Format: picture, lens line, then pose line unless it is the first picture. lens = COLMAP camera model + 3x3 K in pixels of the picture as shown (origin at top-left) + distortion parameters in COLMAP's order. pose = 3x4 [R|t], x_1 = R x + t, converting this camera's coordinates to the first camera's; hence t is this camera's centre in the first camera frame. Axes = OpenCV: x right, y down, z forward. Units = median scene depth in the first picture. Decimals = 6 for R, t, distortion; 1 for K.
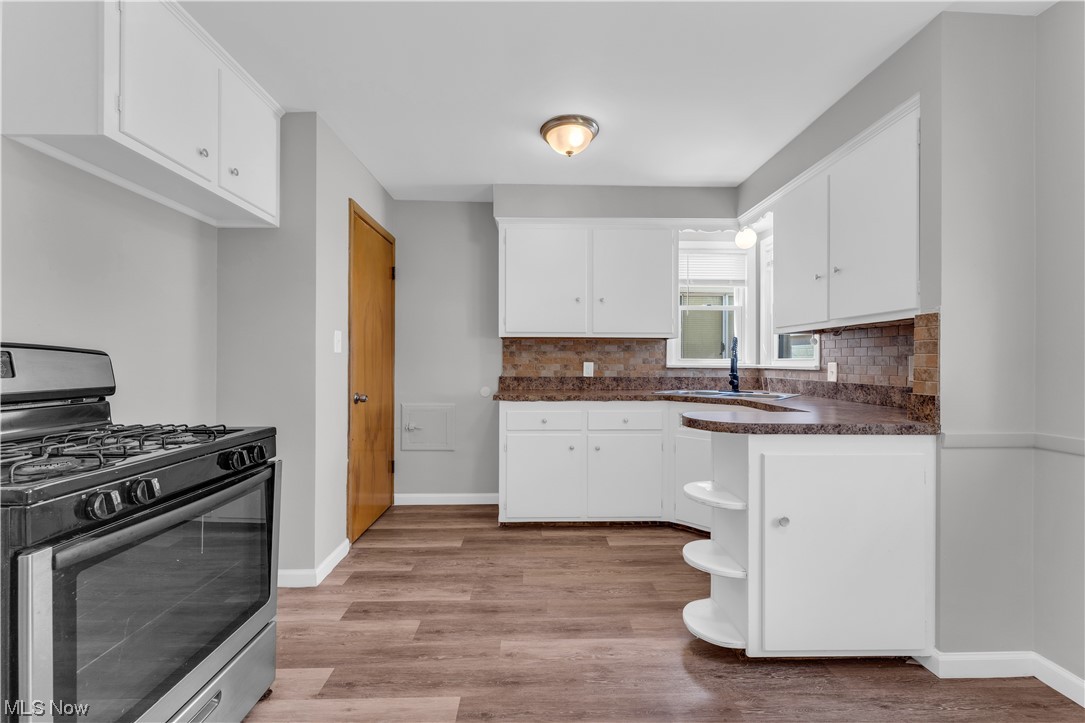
lens RADIAL K [[443.8, 0, 542.6], [0, 443.8, 361.0], [0, 0, 1]] dist [0.001588, -0.000542]
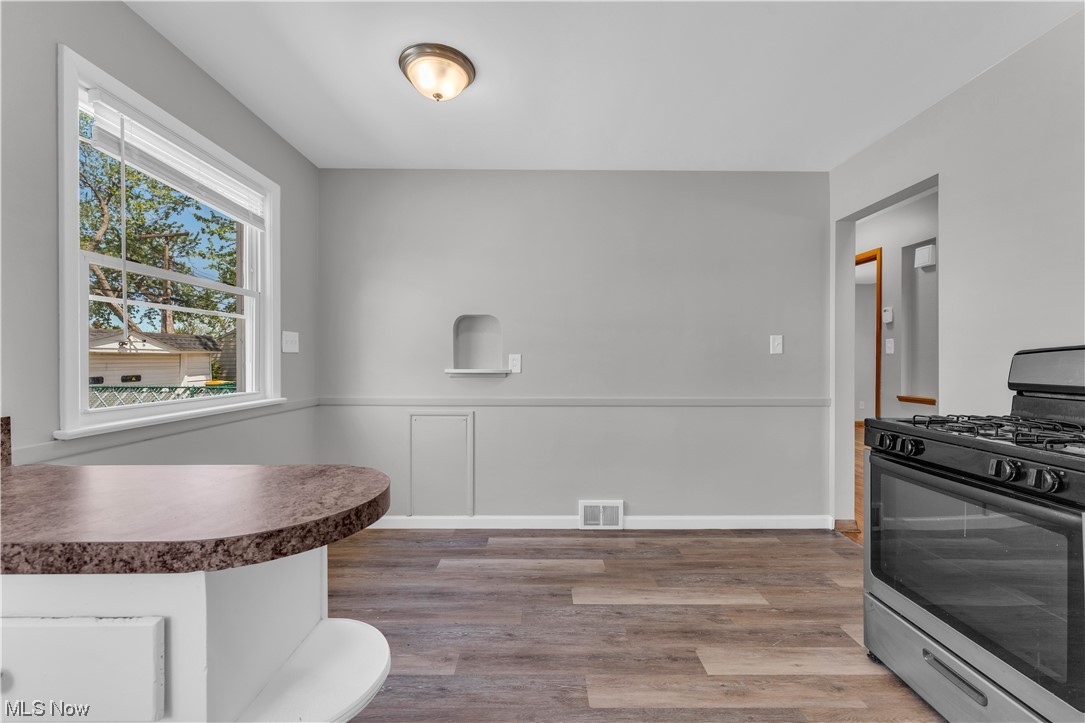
lens RADIAL K [[443.8, 0, 544.9], [0, 443.8, 359.5], [0, 0, 1]] dist [0.001588, -0.000542]
pose [[-0.999912, -0.003239, 0.012902, 0.111172], [-0.003234, 0.999995, 0.000400, 0.001387], [-0.012903, 0.000358, -0.999917, 0.941694]]
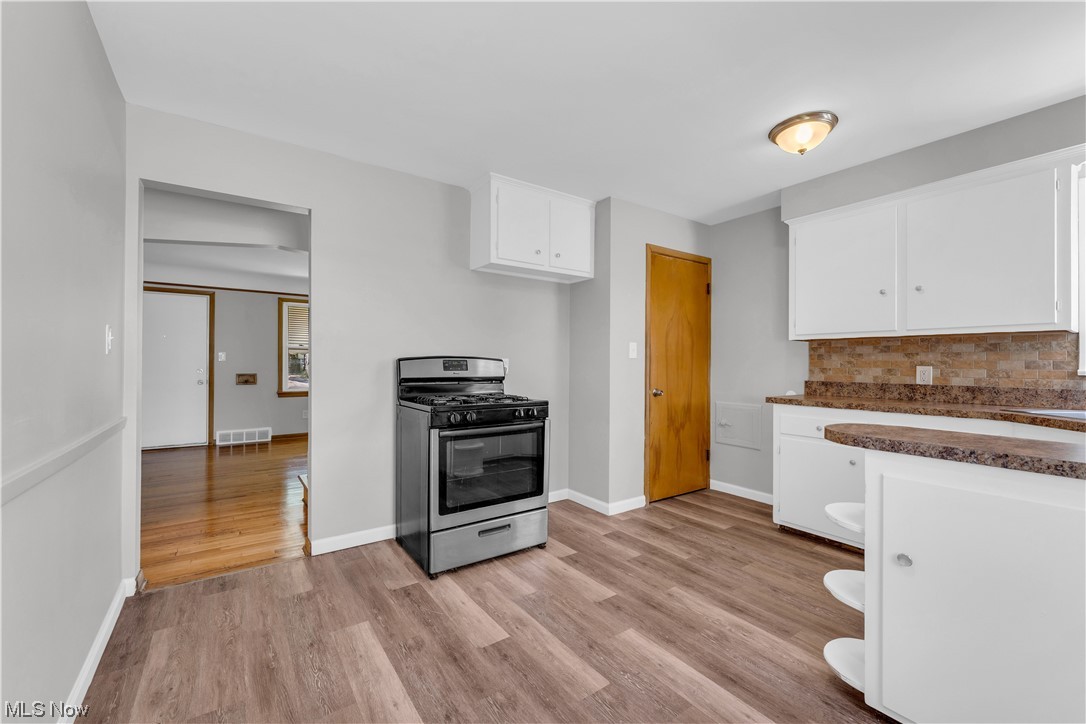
lens RADIAL K [[444.2, 0, 544.0], [0, 444.2, 361.1], [0, 0, 1]] dist [0.001588, -0.000542]
pose [[0.557864, -0.003837, -0.829923, 0.507967], [-0.001786, 0.999981, -0.005824, -0.000778], [0.829930, 0.004732, 0.557847, -0.010501]]
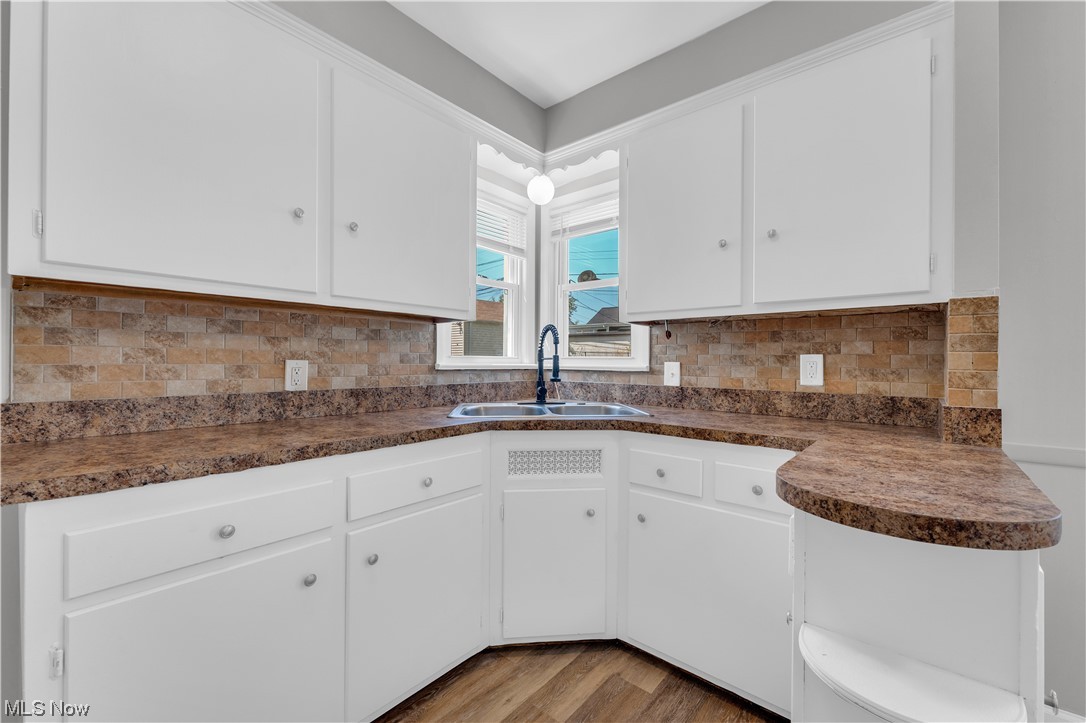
lens RADIAL K [[444.2, 0, 543.5], [0, 444.2, 360.5], [0, 0, 1]] dist [0.001588, -0.000542]
pose [[0.665276, 0.002936, 0.746592, -0.099350], [-0.006211, 0.999979, 0.001601, 0.000986], [-0.746572, -0.005702, 0.665280, 0.648302]]
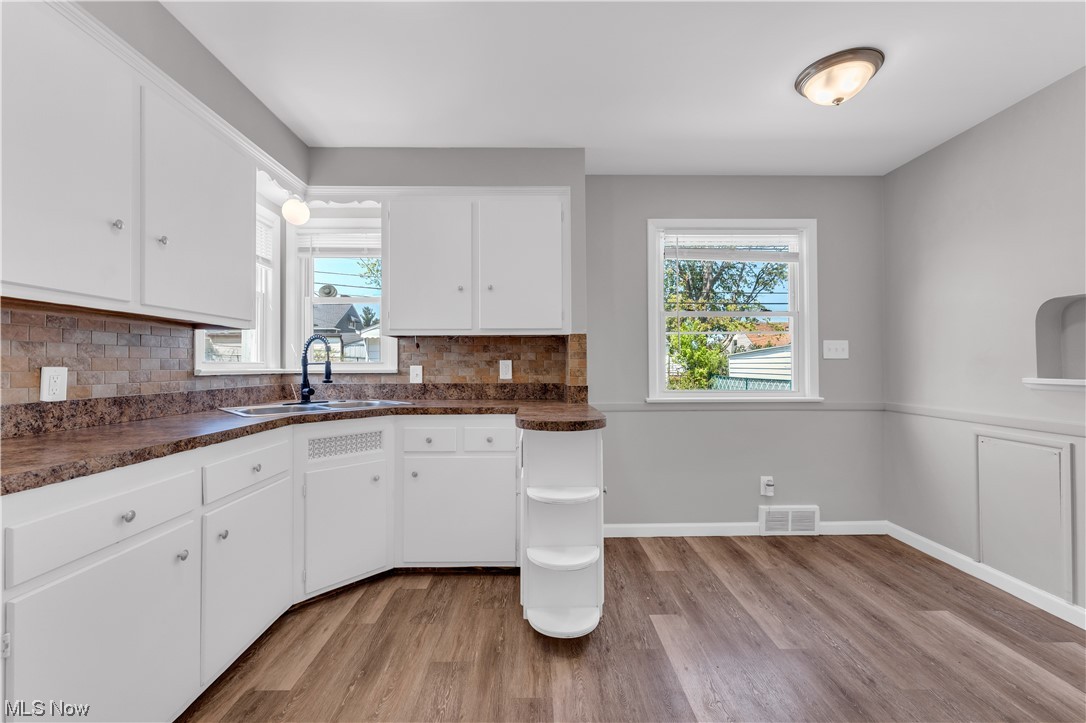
lens RADIAL K [[444.2, 0, 542.7], [0, 444.2, 360.4], [0, 0, 1]] dist [0.001588, -0.000542]
pose [[0.005261, 0.008984, 0.999946, -0.430340], [0.001621, 0.999958, -0.008992, 0.001028], [-0.999985, 0.001668, 0.005247, 0.694677]]
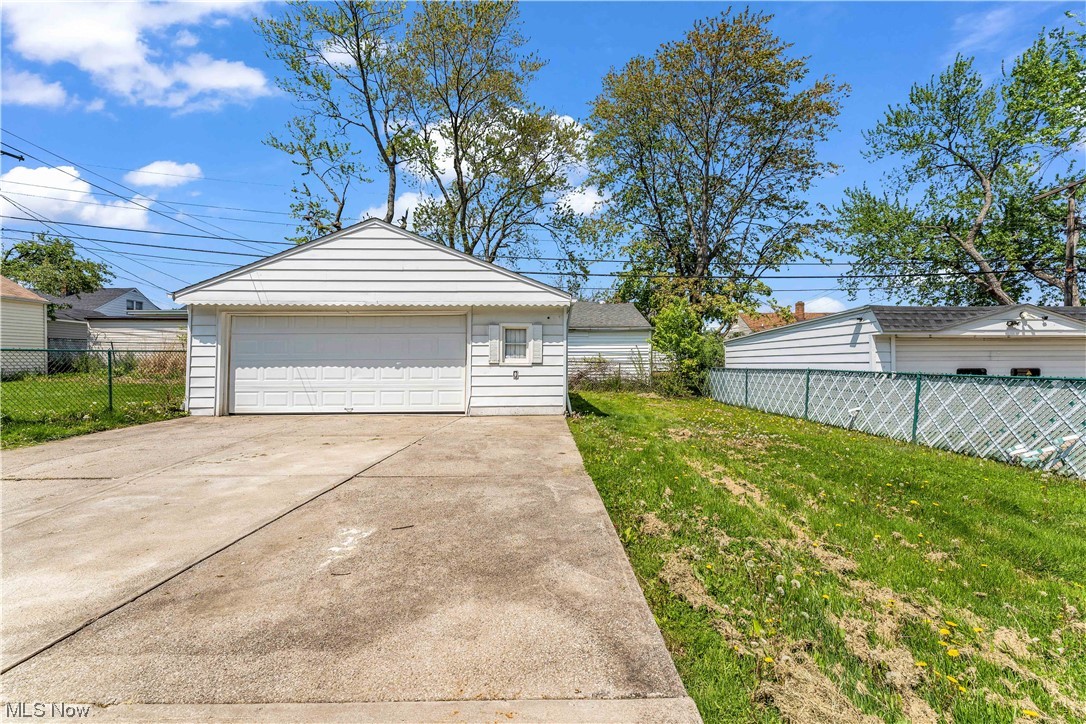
lens RADIAL K [[444.5, 0, 544.5], [0, 444.5, 359.2], [0, 0, 1]] dist [0.002537, 0.000075]
pose [[0.007500, 0.010725, 0.999914, 1.087132], [0.002511, 0.999939, -0.010744, 0.141833], [-0.999969, 0.002591, 0.007473, -0.027138]]
